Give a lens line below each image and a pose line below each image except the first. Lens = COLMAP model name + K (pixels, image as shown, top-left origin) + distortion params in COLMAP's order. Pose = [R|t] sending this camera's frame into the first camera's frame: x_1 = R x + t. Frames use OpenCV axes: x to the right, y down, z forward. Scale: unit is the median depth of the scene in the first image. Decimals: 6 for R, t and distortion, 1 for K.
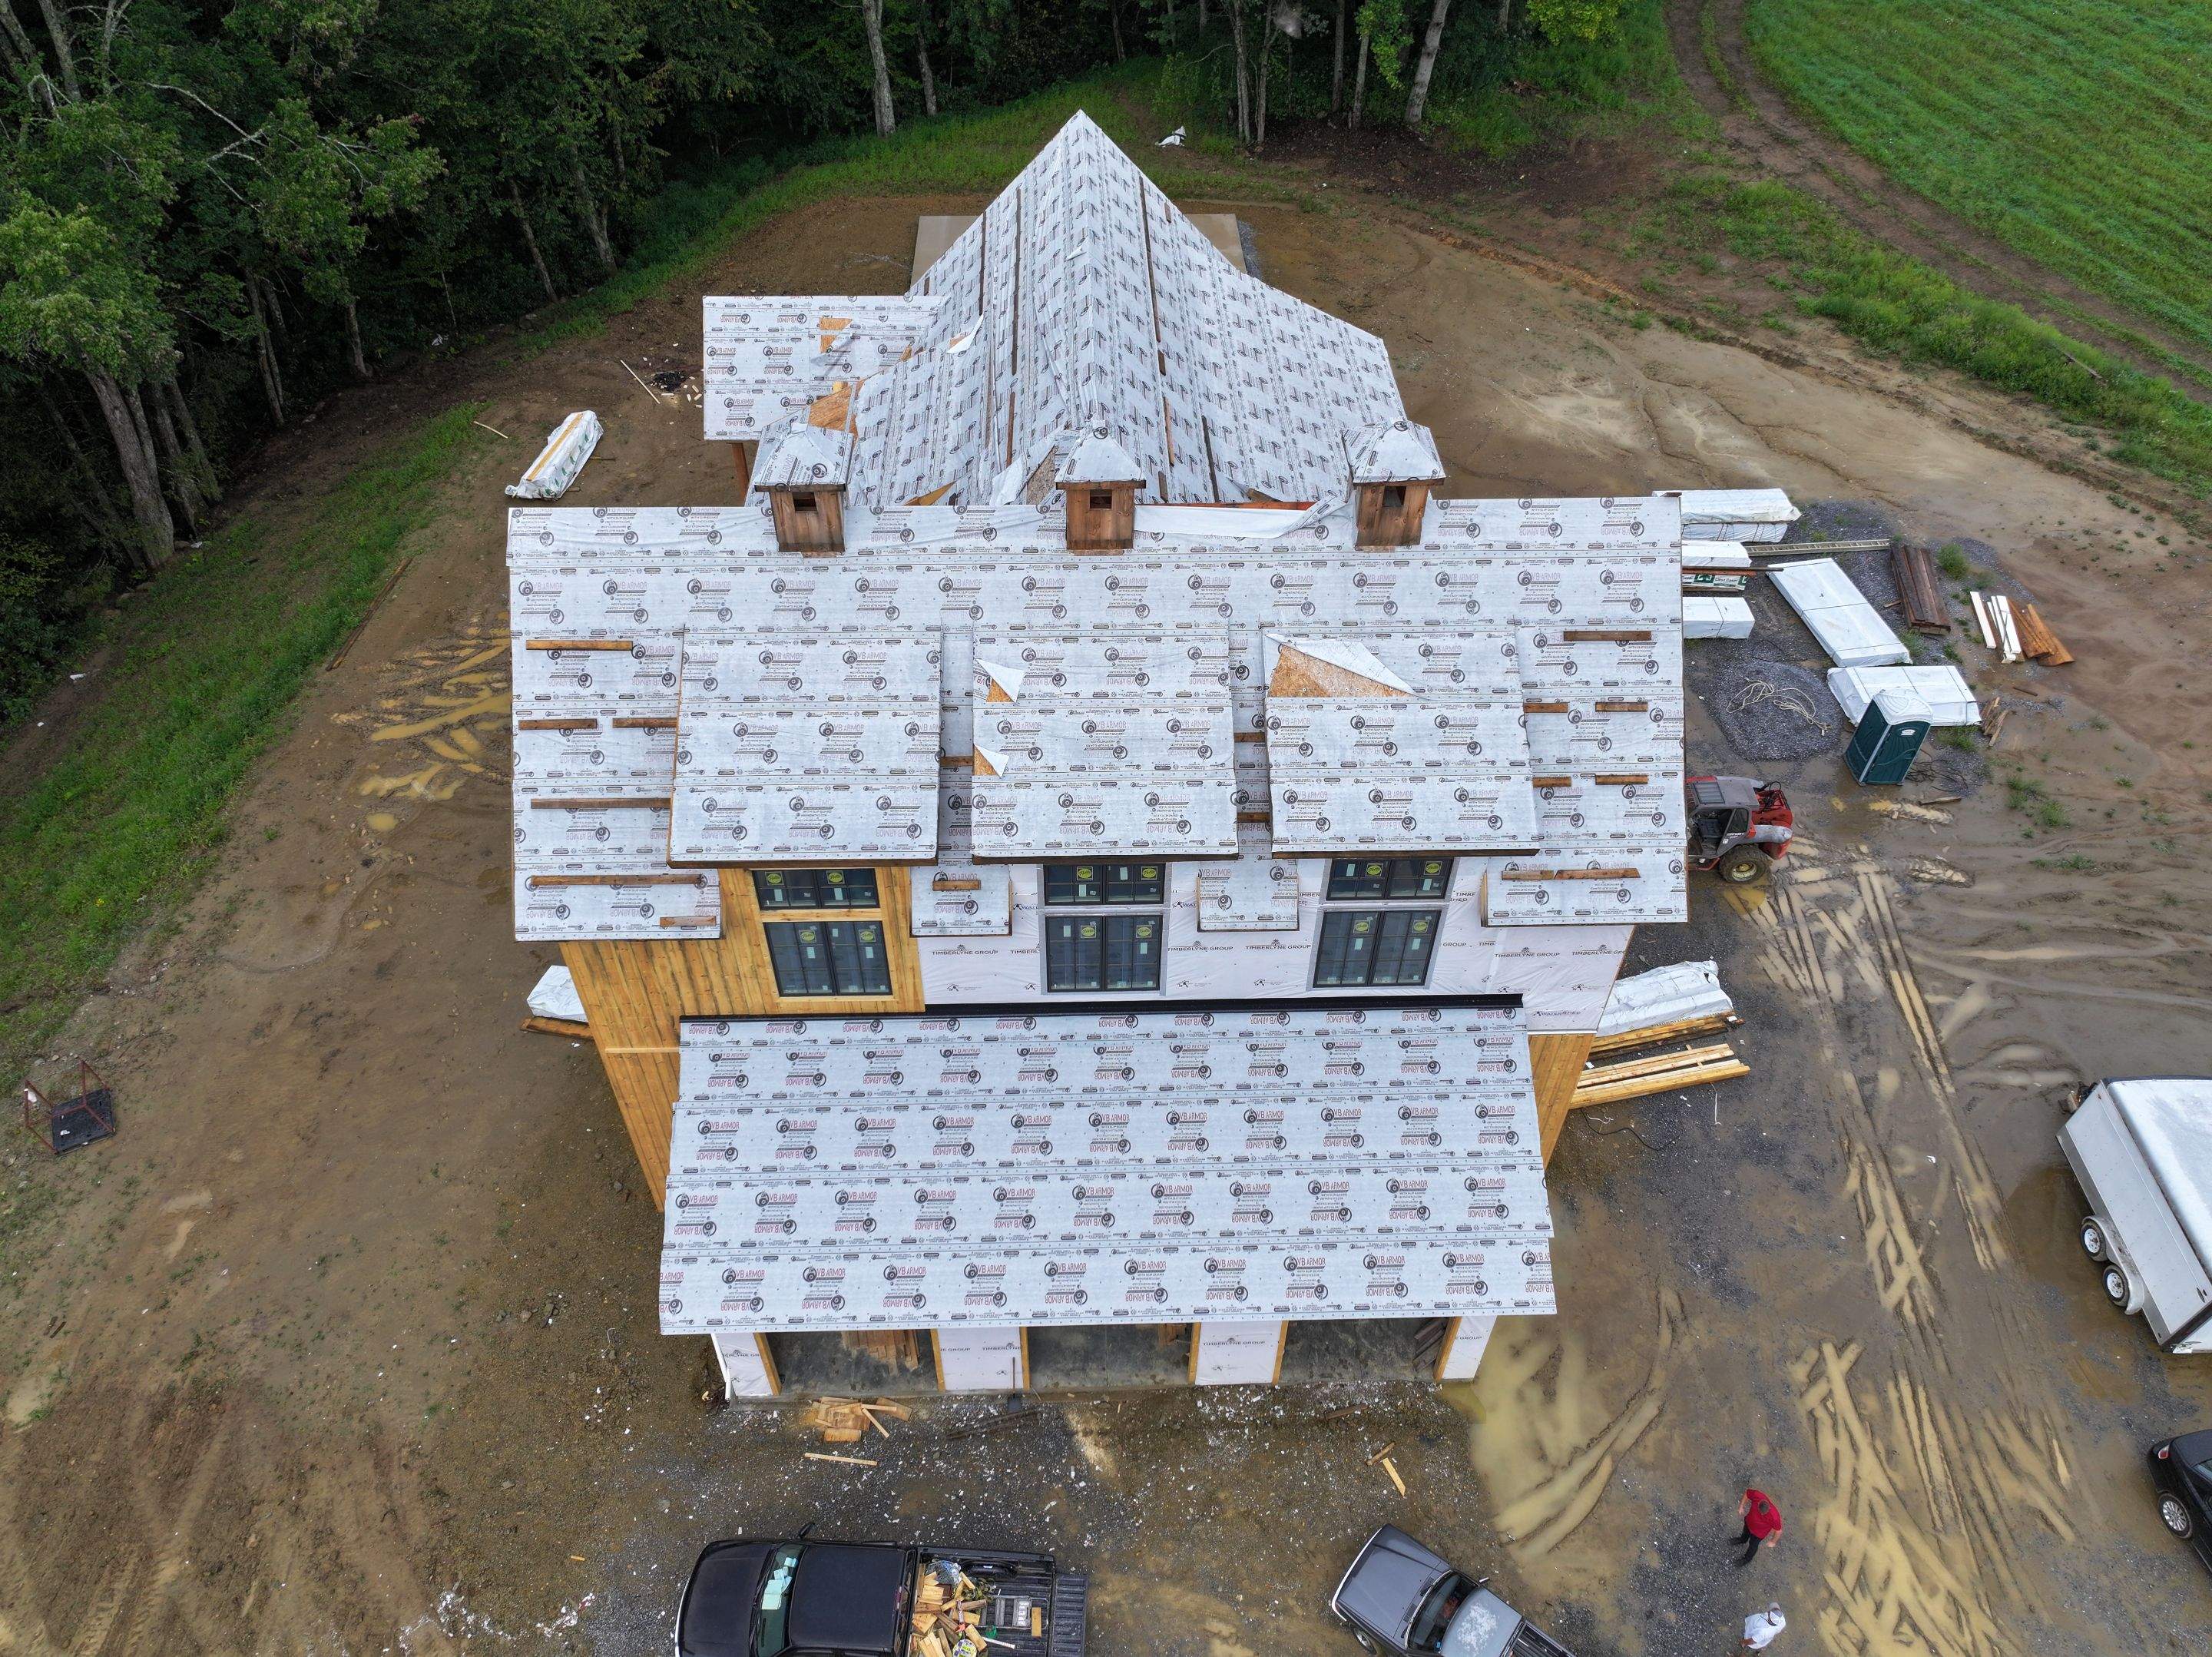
lens RADIAL K [[1556.0, 0, 1106.0], [0, 1556.0, 828.5], [0, 0, 1]] dist [-0.006887, 0.024494]
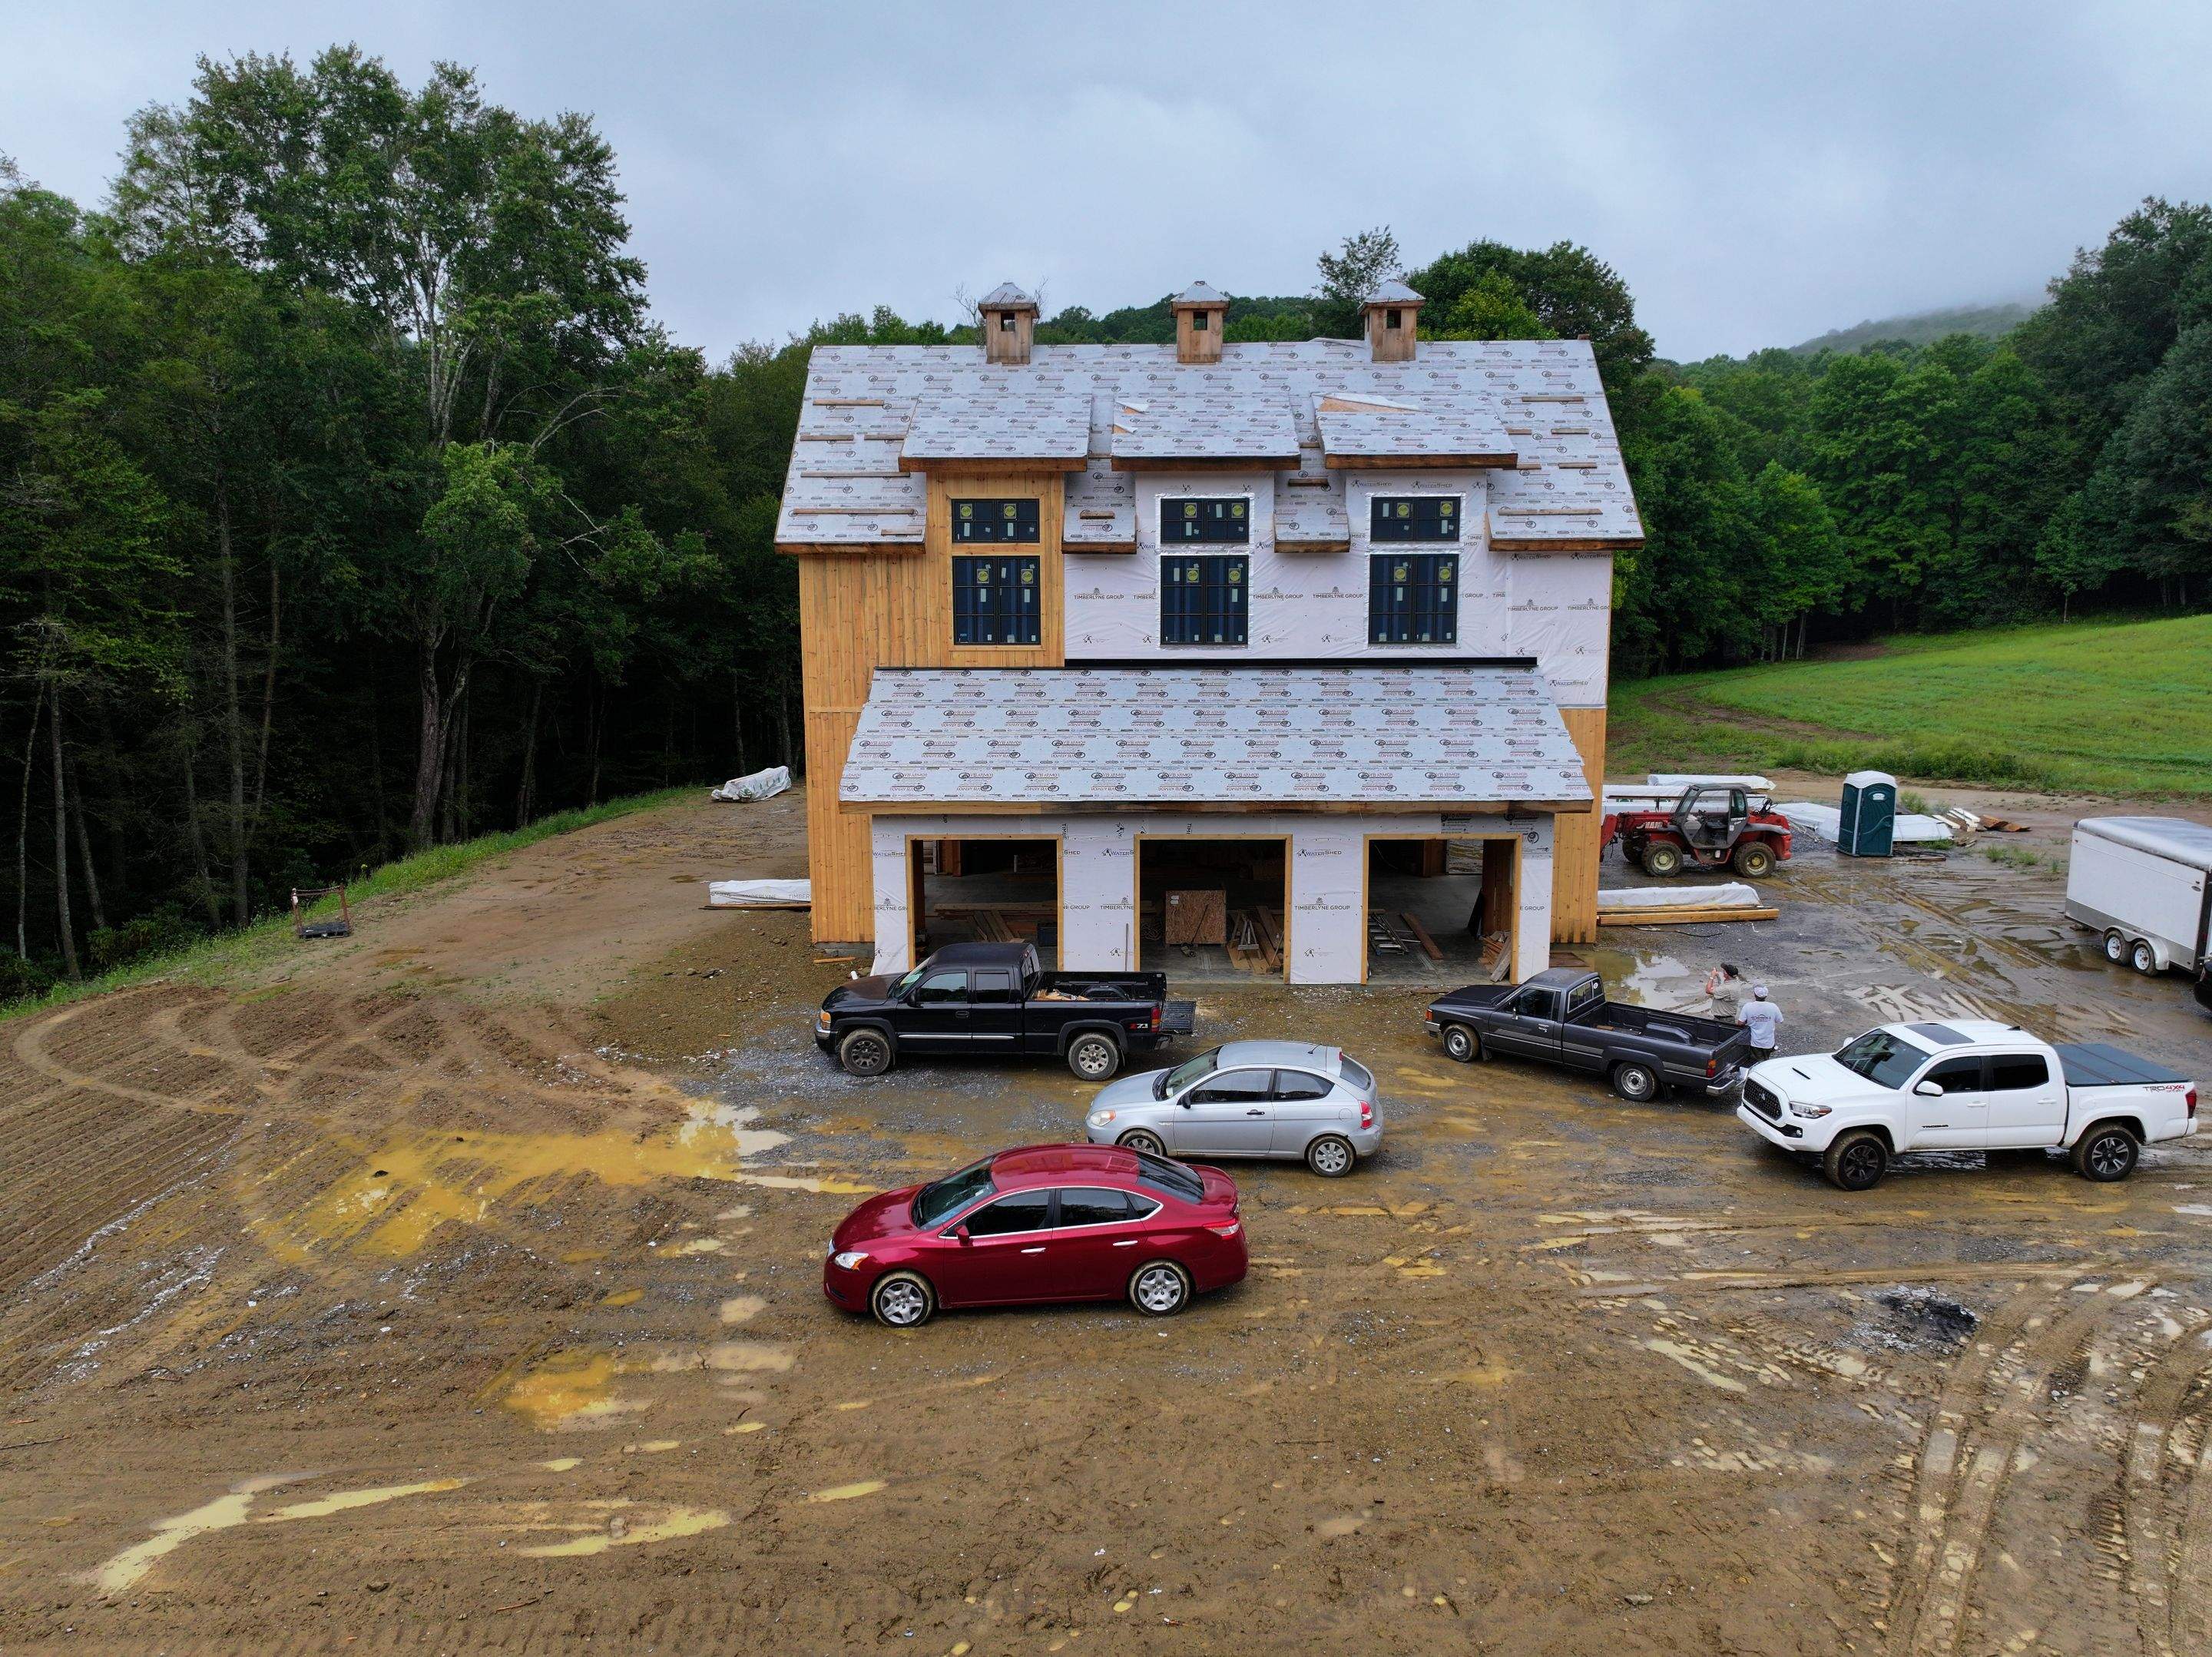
lens RADIAL K [[1553.2, 0, 1106.0], [0, 1553.2, 828.5], [0, 0, 1]] dist [0.005697, 0.008900]
pose [[0.998787, -0.002010, -0.049193, -0.019602], [-0.027404, 0.807393, -0.589377, 0.977230], [0.040903, 0.590010, 0.806359, 0.050938]]
